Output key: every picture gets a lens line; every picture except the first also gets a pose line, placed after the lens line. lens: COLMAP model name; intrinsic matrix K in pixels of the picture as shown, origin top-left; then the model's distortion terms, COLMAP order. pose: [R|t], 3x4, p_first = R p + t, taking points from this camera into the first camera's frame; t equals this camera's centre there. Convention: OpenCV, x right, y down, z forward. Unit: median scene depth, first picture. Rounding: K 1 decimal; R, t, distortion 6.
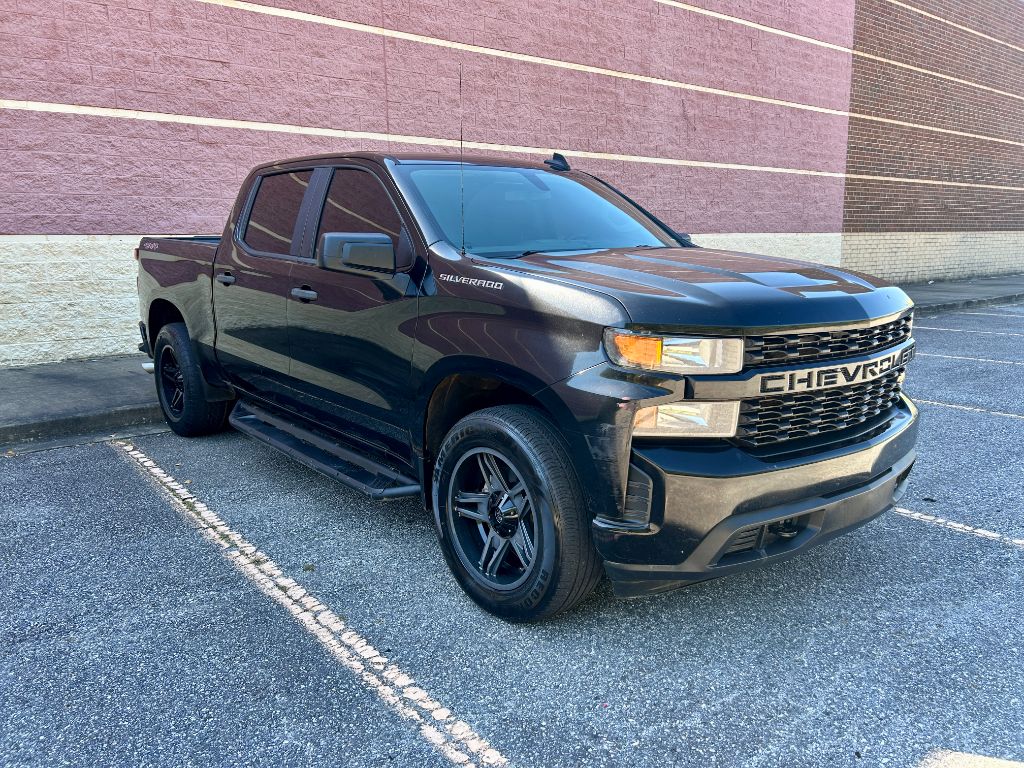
lens RADIAL K [[773.8, 0, 509.3], [0, 773.8, 383.5], [0, 0, 1]] dist [0.043939, -0.042203]
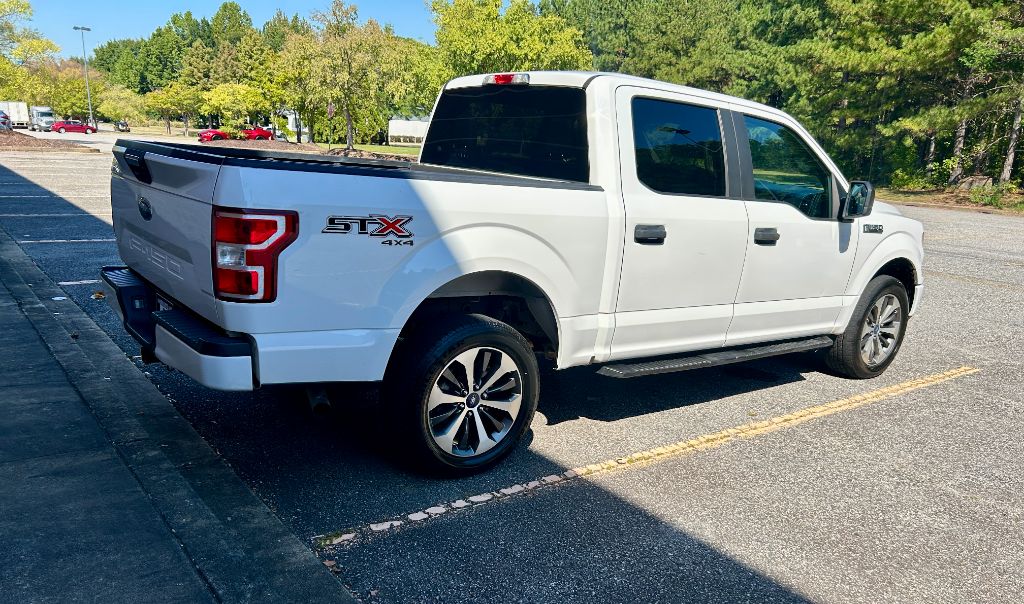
lens RADIAL K [[774.1, 0, 515.5], [0, 774.1, 370.9], [0, 0, 1]] dist [0.067315, -0.081608]
pose [[0.014834, -0.276426, 0.960921, -0.711108], [0.124289, 0.954083, 0.272541, -0.123876], [-0.992135, 0.115389, 0.048509, 0.597543]]
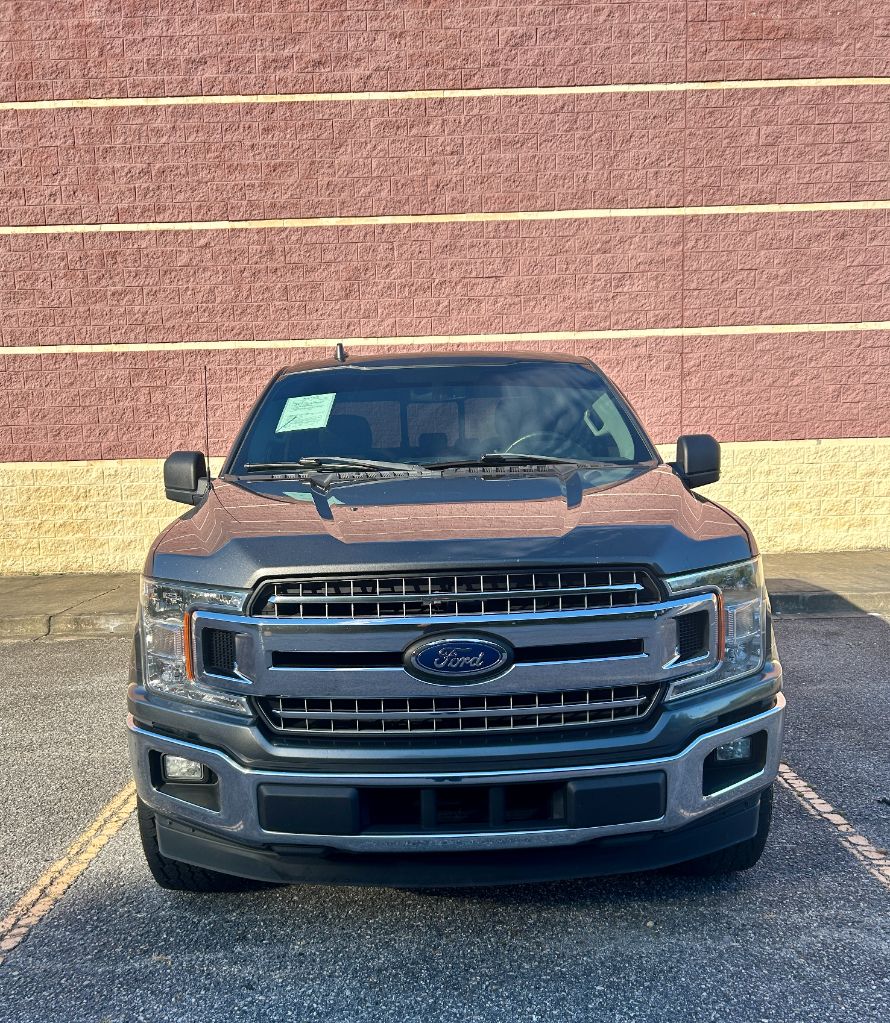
lens RADIAL K [[914.3, 0, 433.3], [0, 914.3, 600.5], [0, 0, 1]] dist [0.024273, -0.008319]
pose [[0.781863, 0.083507, -0.617832, 0.370166], [-0.091610, 0.995621, 0.018636, -0.017066], [0.616682, 0.042029, 0.786089, 0.055119]]
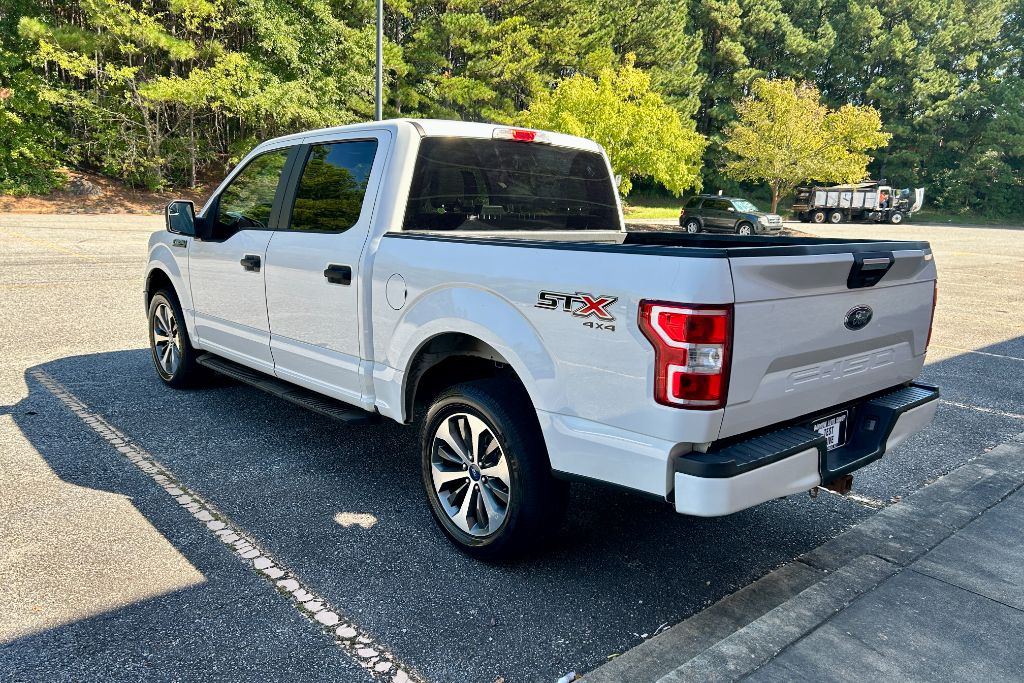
lens RADIAL K [[773.6, 0, 507.2], [0, 773.6, 376.4], [0, 0, 1]] dist [0.046087, -0.043854]
pose [[-0.997348, -0.021976, -0.069385, -0.063900], [-0.048233, 0.913492, 0.403988, -0.237079], [0.054505, 0.406263, -0.912129, 1.168709]]
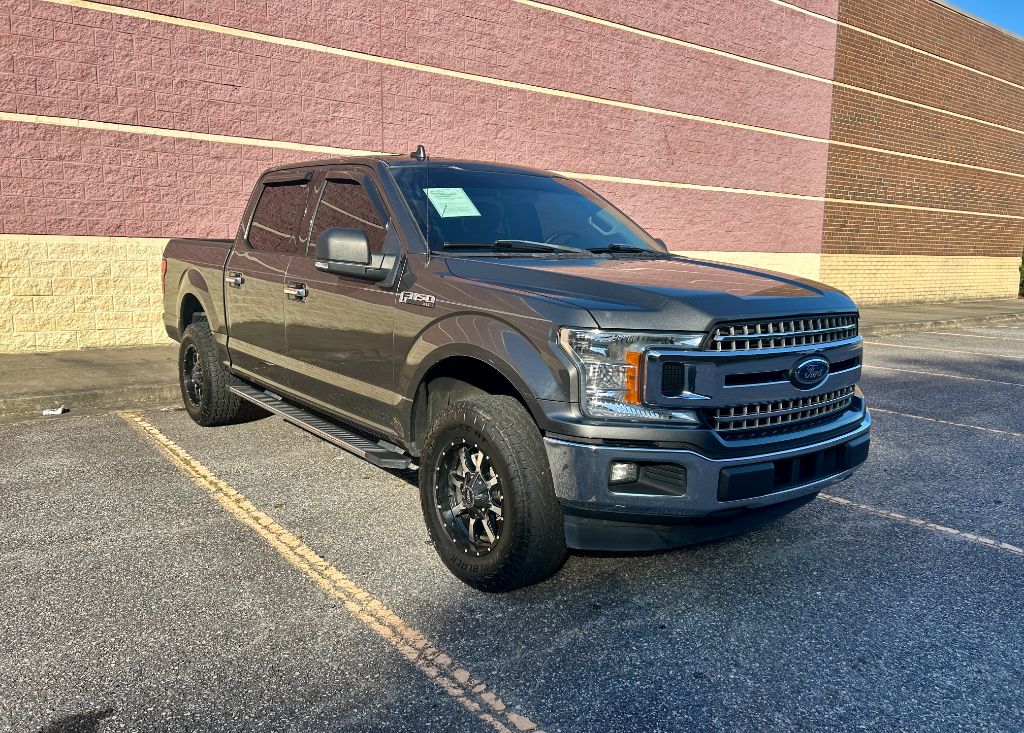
lens RADIAL K [[772.1, 0, 498.9], [0, 772.1, 380.3], [0, 0, 1]] dist [0.038793, -0.032352]
pose [[0.999366, 0.028790, -0.020923, 0.050996], [-0.029219, 0.999363, -0.020504, 0.022670], [0.020320, 0.021102, 0.999571, -0.104256]]
